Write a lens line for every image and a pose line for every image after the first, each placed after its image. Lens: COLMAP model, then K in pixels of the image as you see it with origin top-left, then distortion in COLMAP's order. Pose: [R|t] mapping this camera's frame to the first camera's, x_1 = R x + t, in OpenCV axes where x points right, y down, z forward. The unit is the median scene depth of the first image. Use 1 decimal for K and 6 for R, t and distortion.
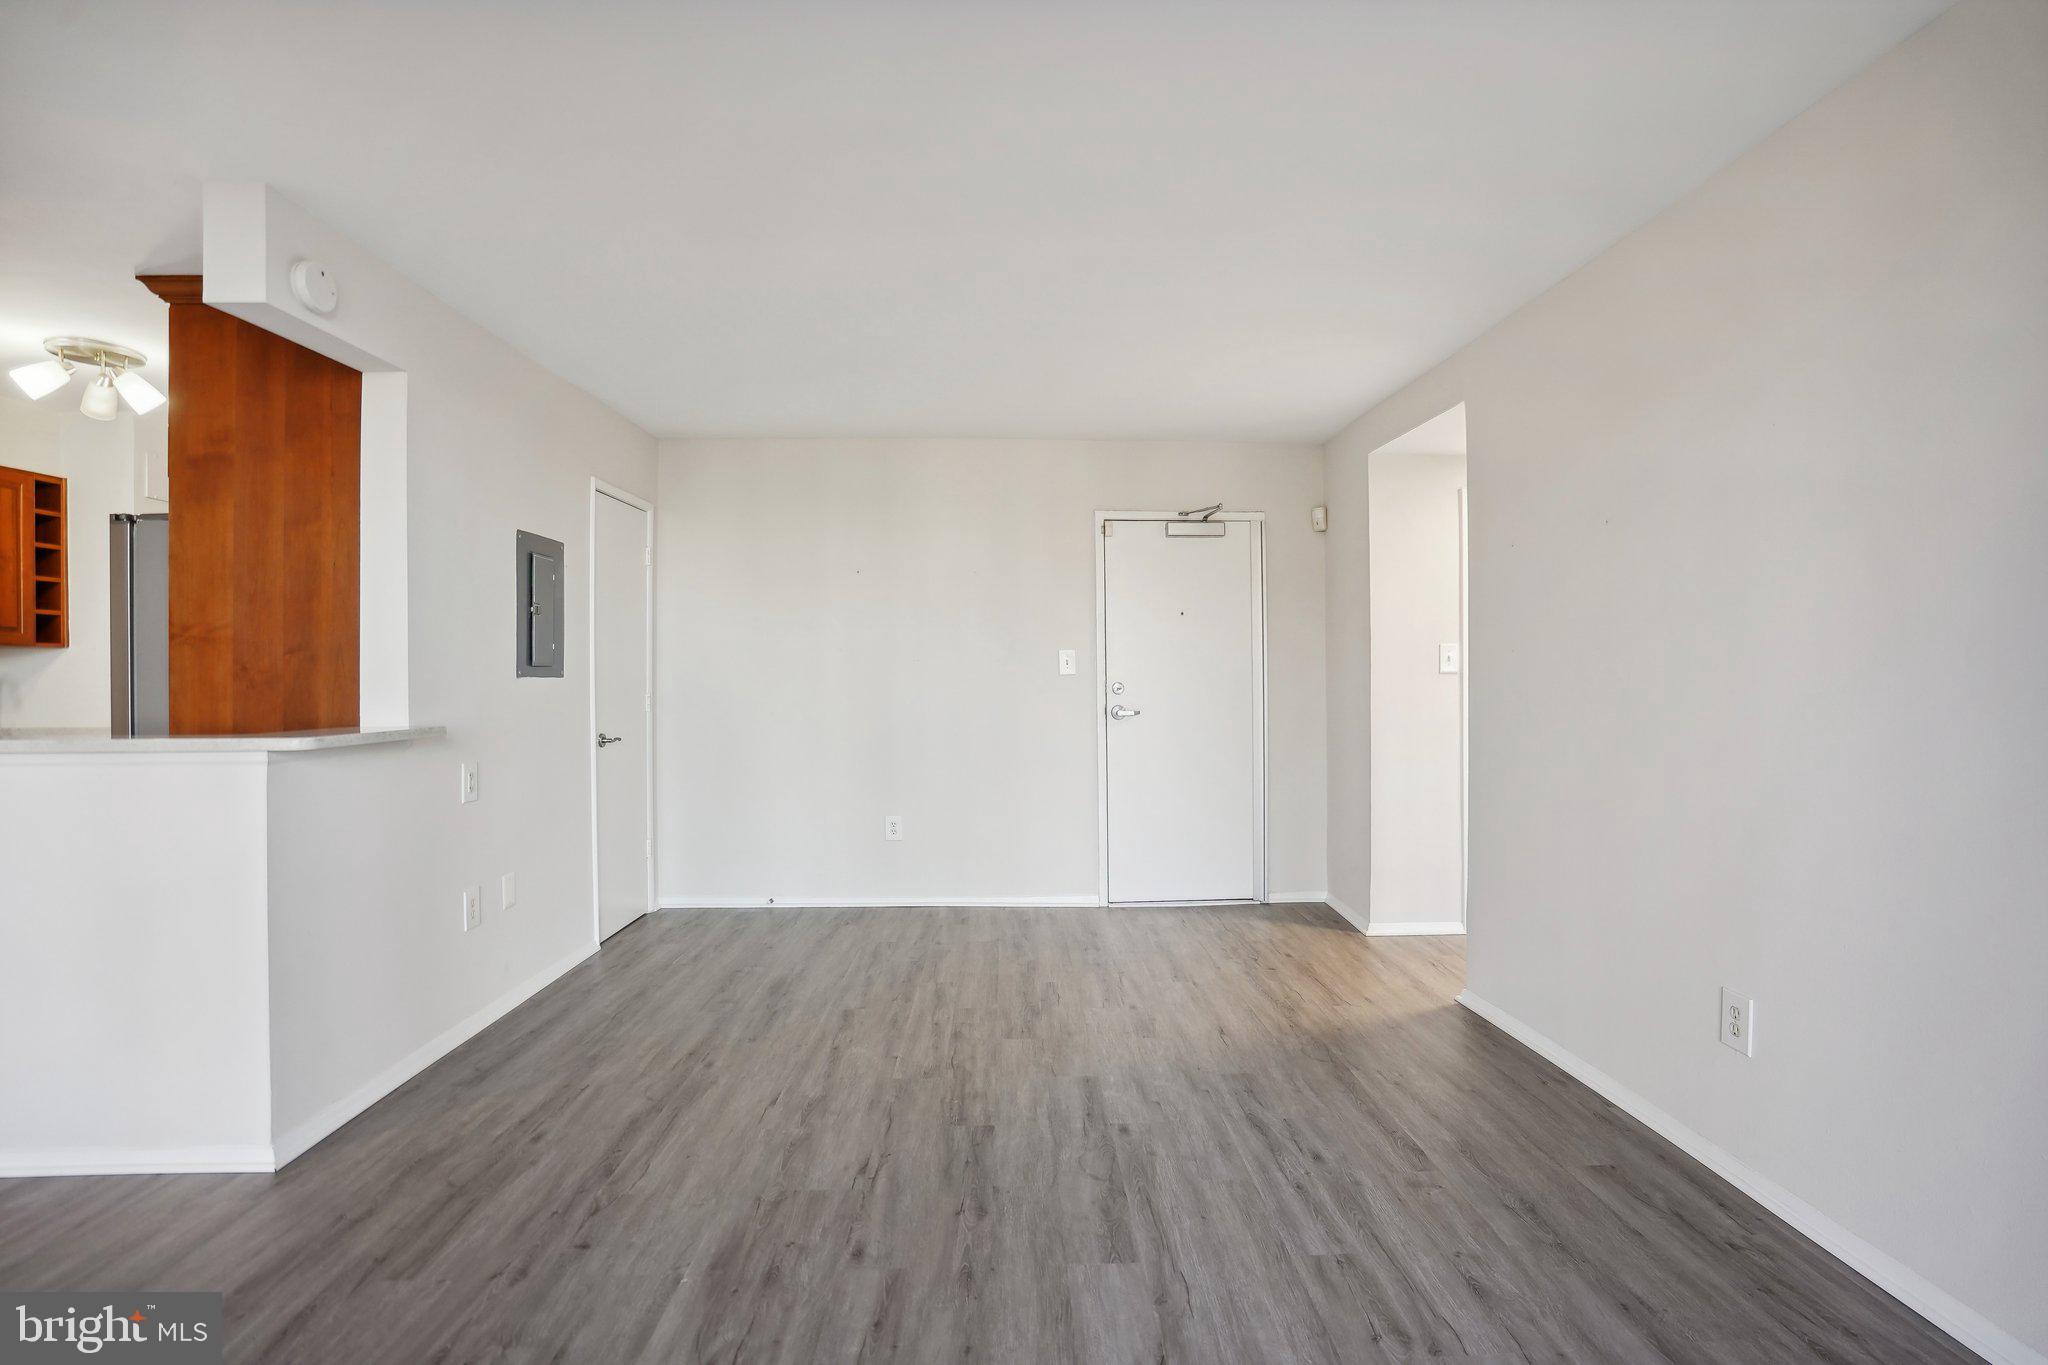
lens RADIAL K [[961.9, 0, 1042.2], [0, 961.9, 678.4], [0, 0, 1]] dist [-0.061864, 0.024324]
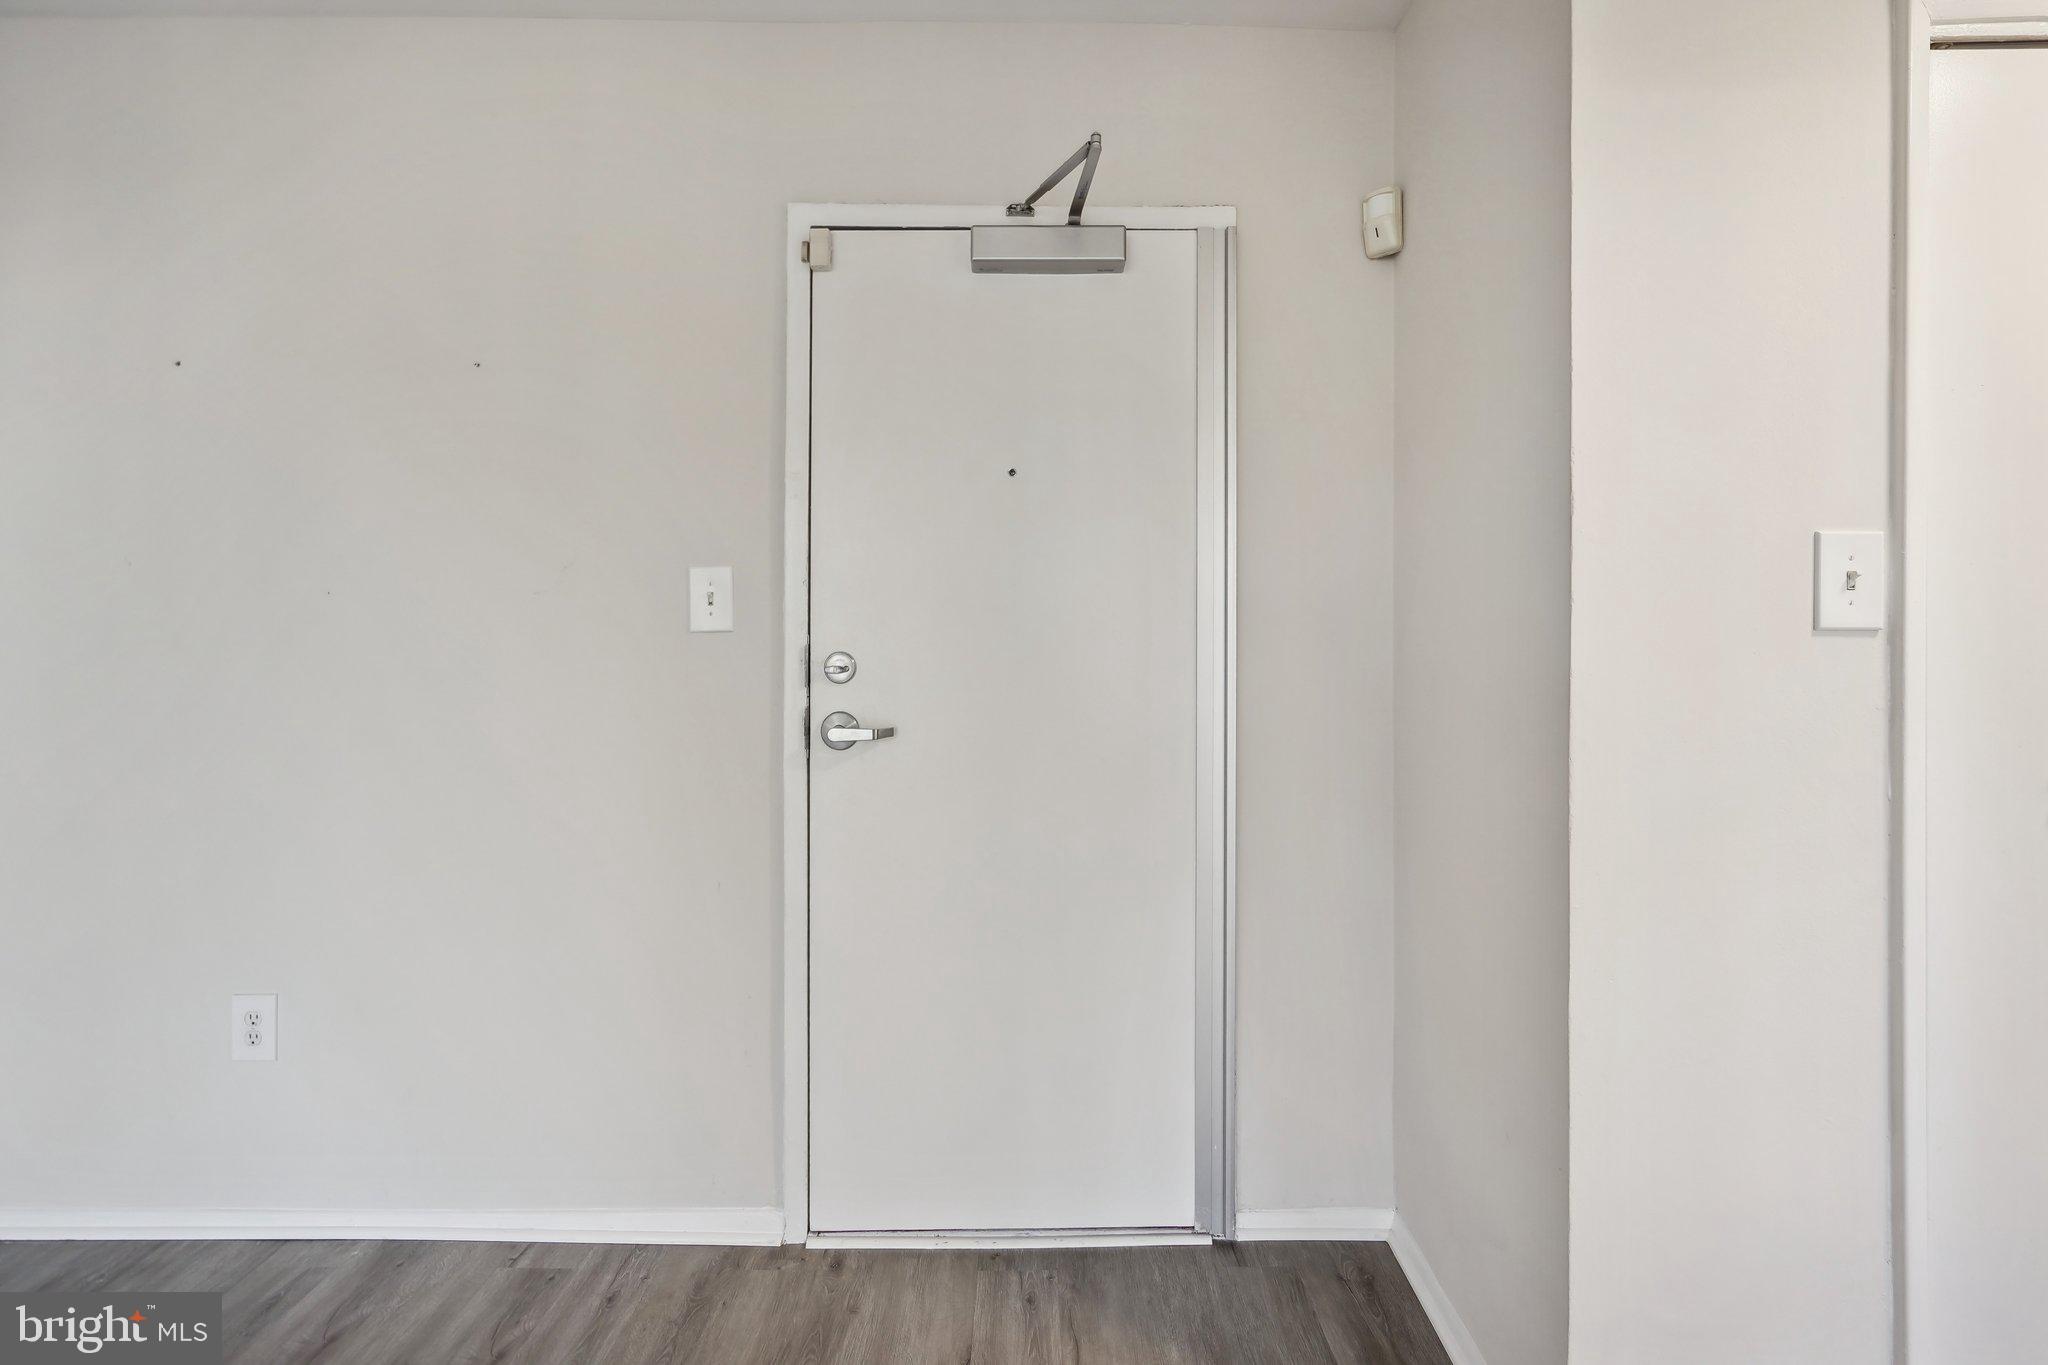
lens RADIAL K [[987.4, 0, 1025.6], [0, 987.4, 647.0], [0, 0, 1]] dist [-0.002640, -0.000387]
pose [[0.999698, 0.007005, -0.023558, 0.254441], [-0.006967, 0.999974, 0.001687, 0.001197], [0.023569, -0.001523, 0.999721, 0.967623]]
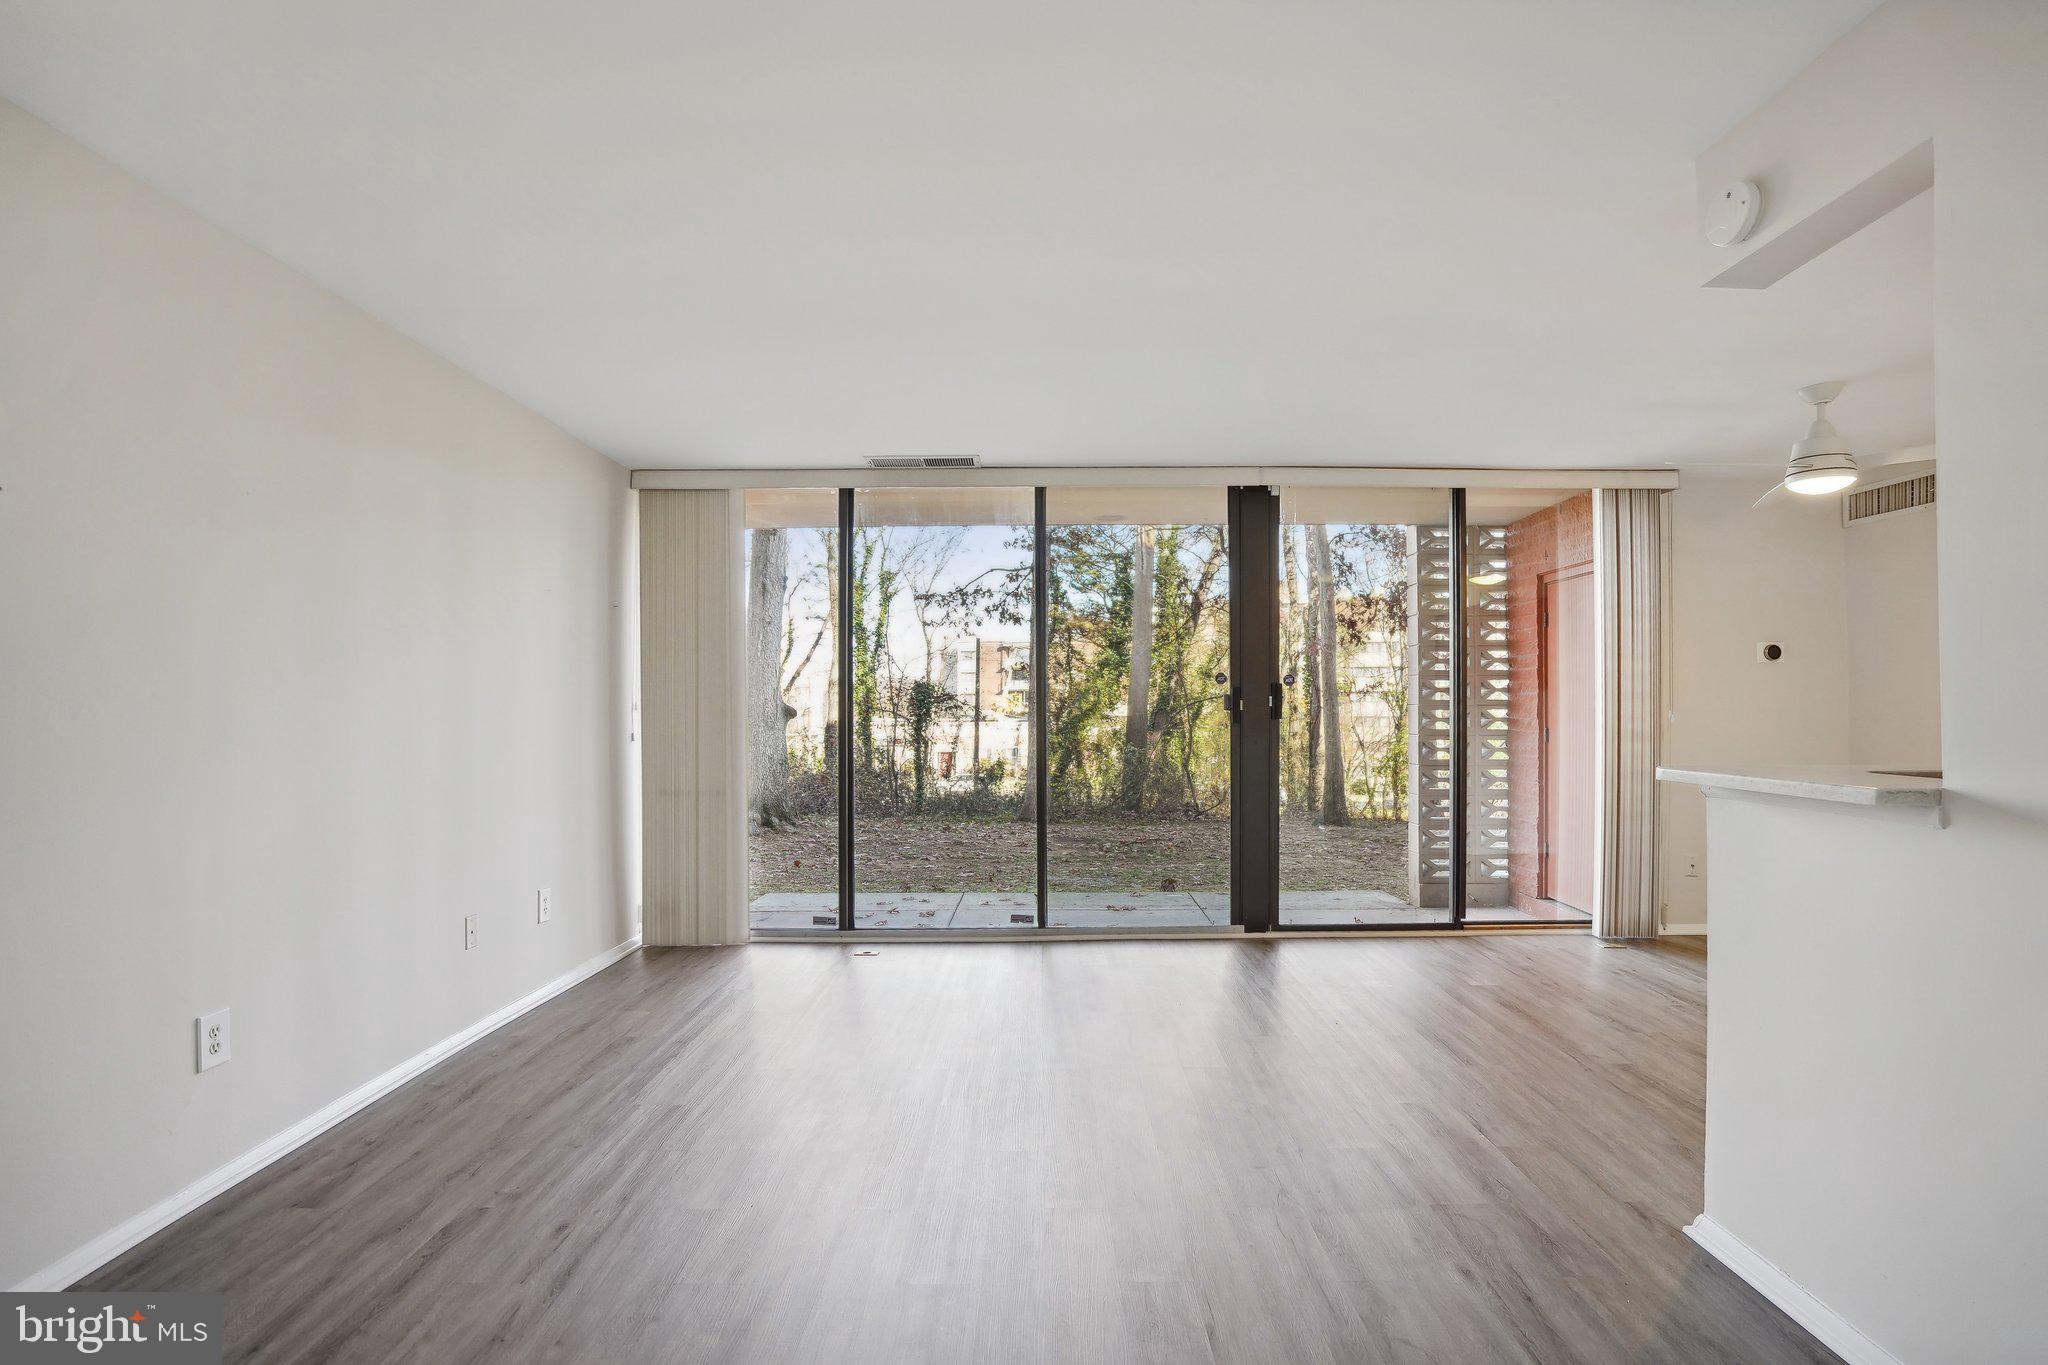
lens RADIAL K [[995.6, 0, 1046.8], [0, 995.6, 696.3], [0, 0, 1]] dist [-0.076844, 0.038028]
pose [[-0.999458, 0.009424, 0.031533, -0.158693], [0.009142, 0.999917, -0.009081, -0.000759], [-0.031616, -0.008788, -0.999461, 1.400494]]
